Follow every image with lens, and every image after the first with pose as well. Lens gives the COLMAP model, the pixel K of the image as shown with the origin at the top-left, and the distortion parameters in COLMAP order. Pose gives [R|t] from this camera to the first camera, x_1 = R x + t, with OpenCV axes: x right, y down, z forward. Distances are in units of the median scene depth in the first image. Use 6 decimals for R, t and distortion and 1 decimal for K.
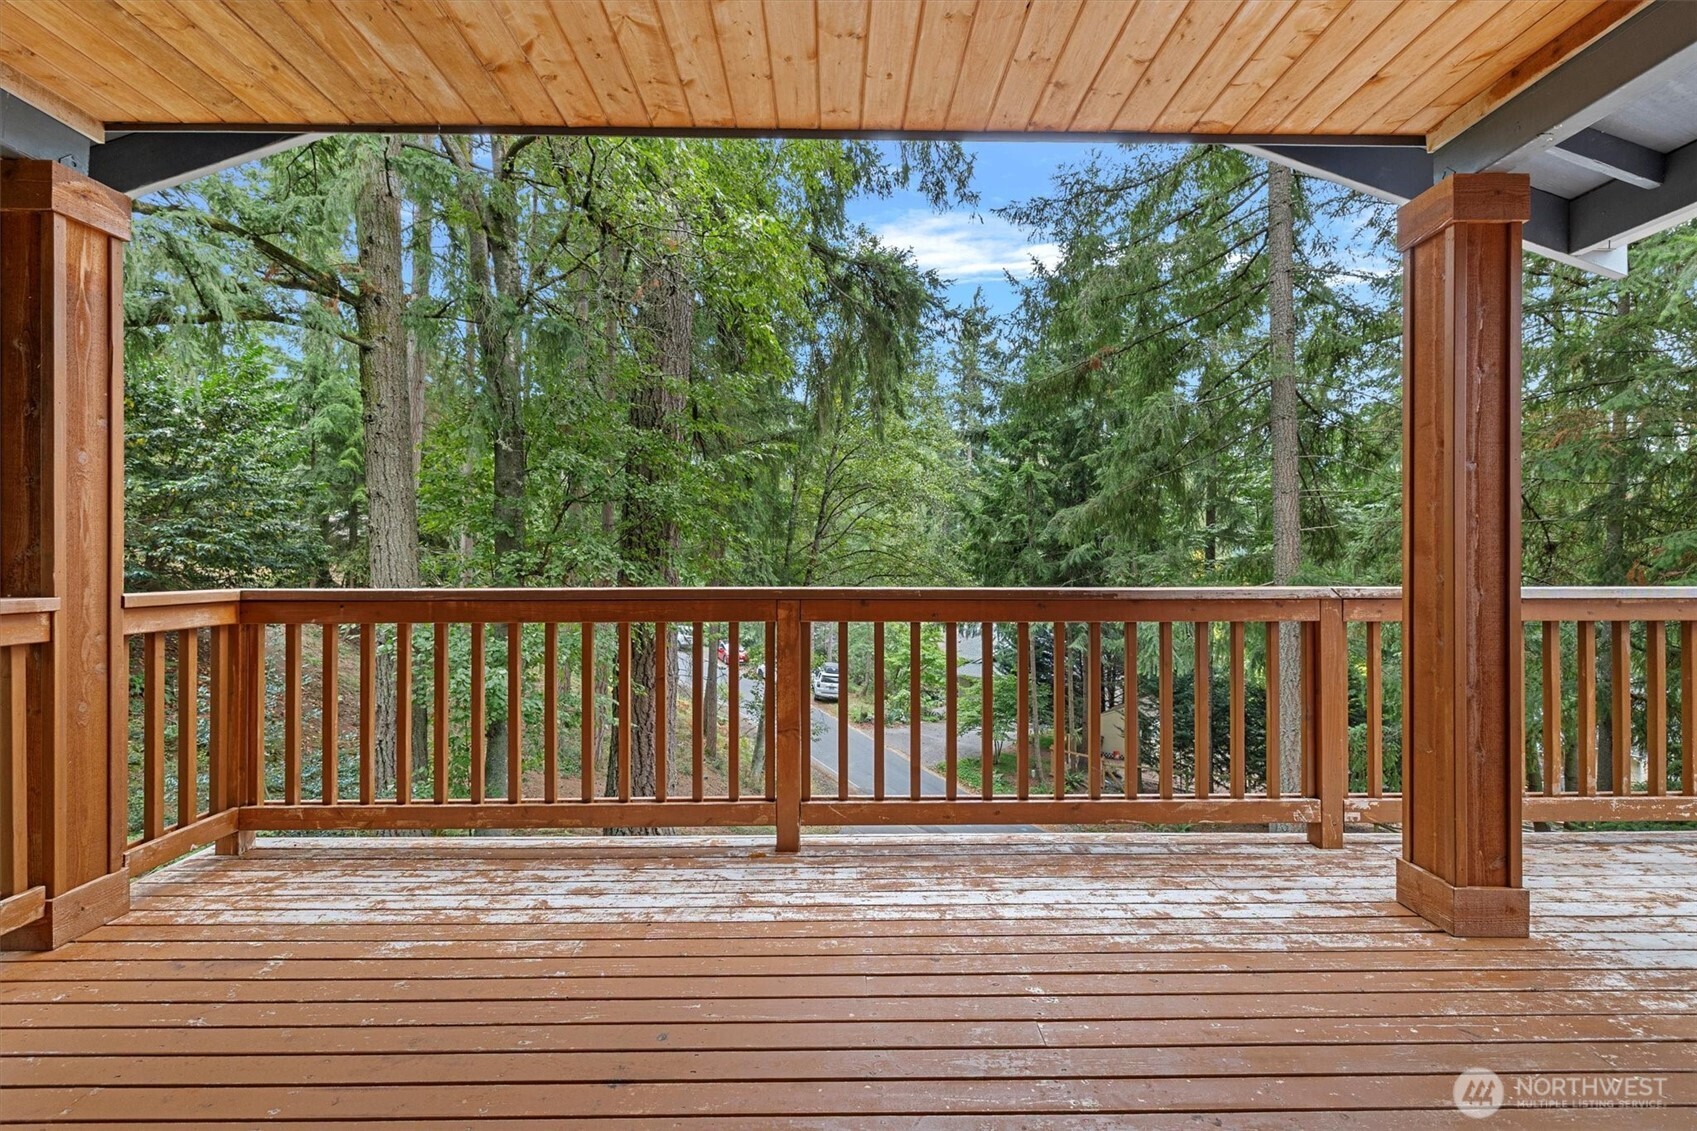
lens RADIAL K [[711.9, 0, 843.1], [0, 711.9, 556.4], [0, 0, 1]] dist [0.003443, 0.000346]
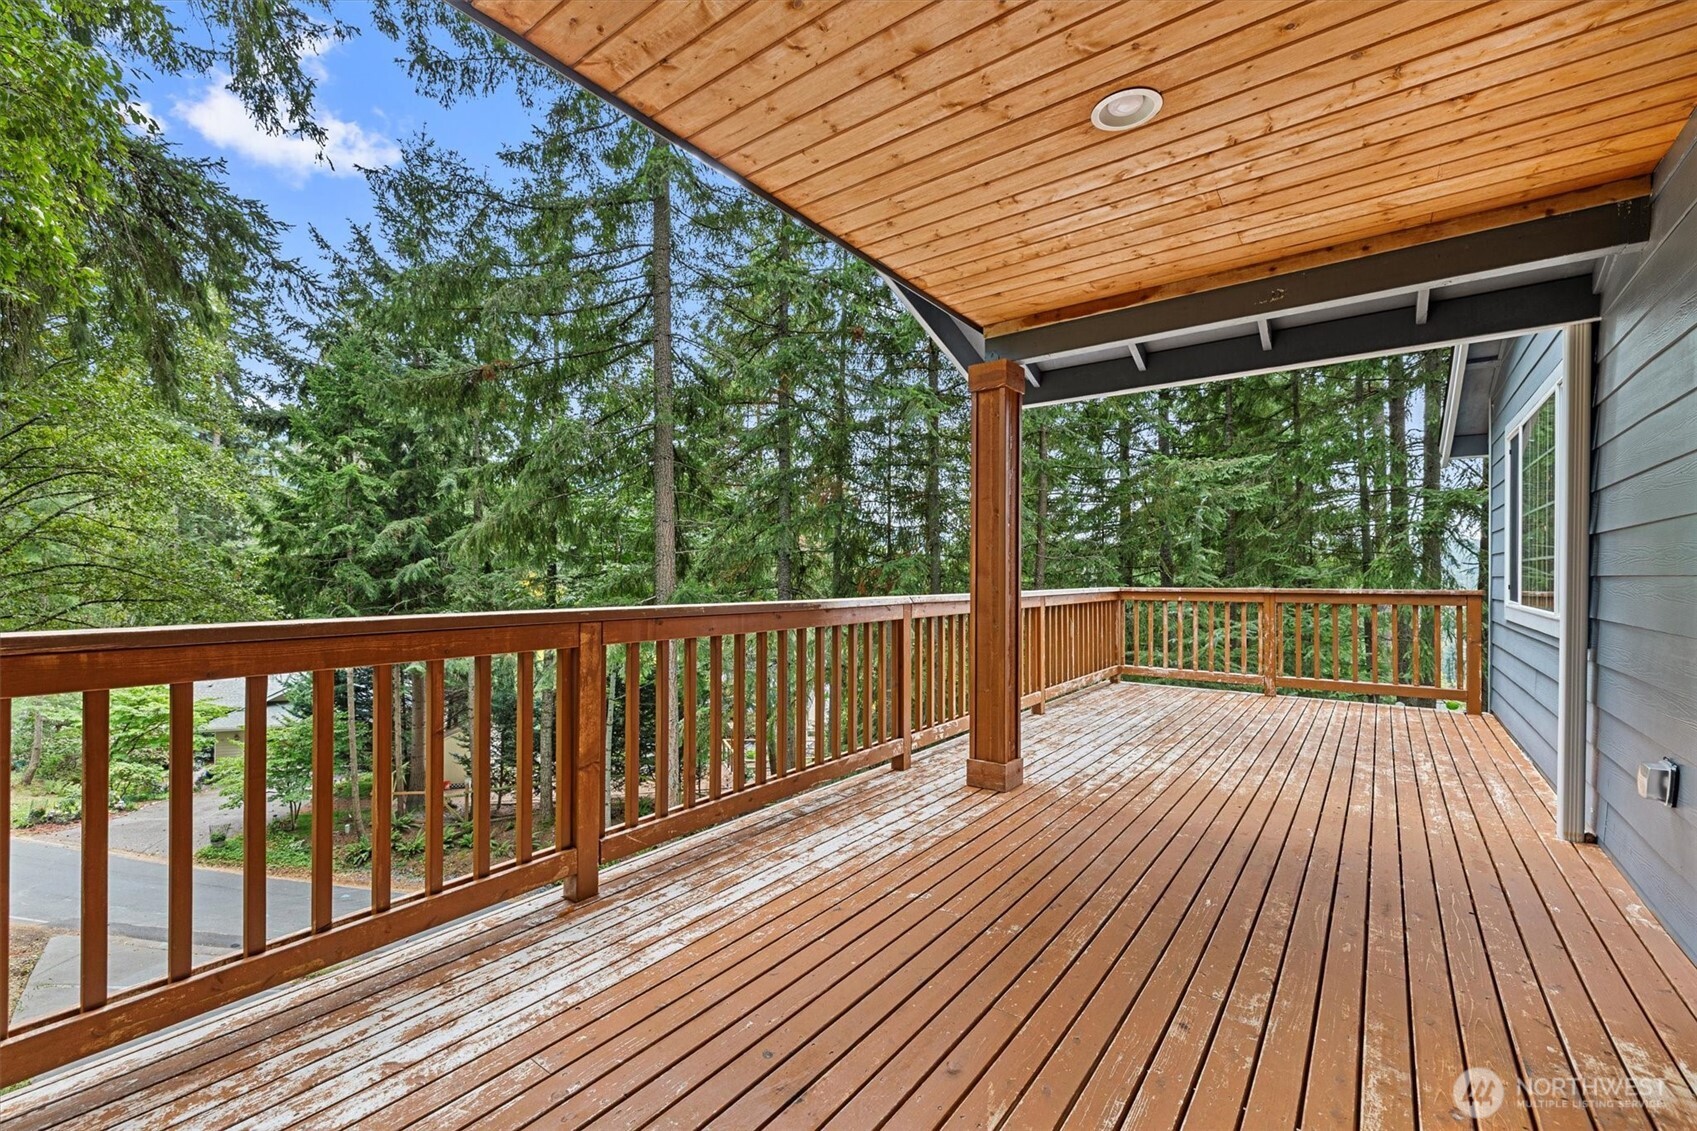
lens RADIAL K [[711.9, 0, 837.3], [0, 711.9, 574.9], [0, 0, 1]] dist [0.003443, 0.000346]
pose [[0.618661, 0.003853, 0.785649, -0.622435], [-0.004487, 0.999989, -0.001372, 0.000420], [-0.785645, -0.002676, 0.618671, 0.193154]]
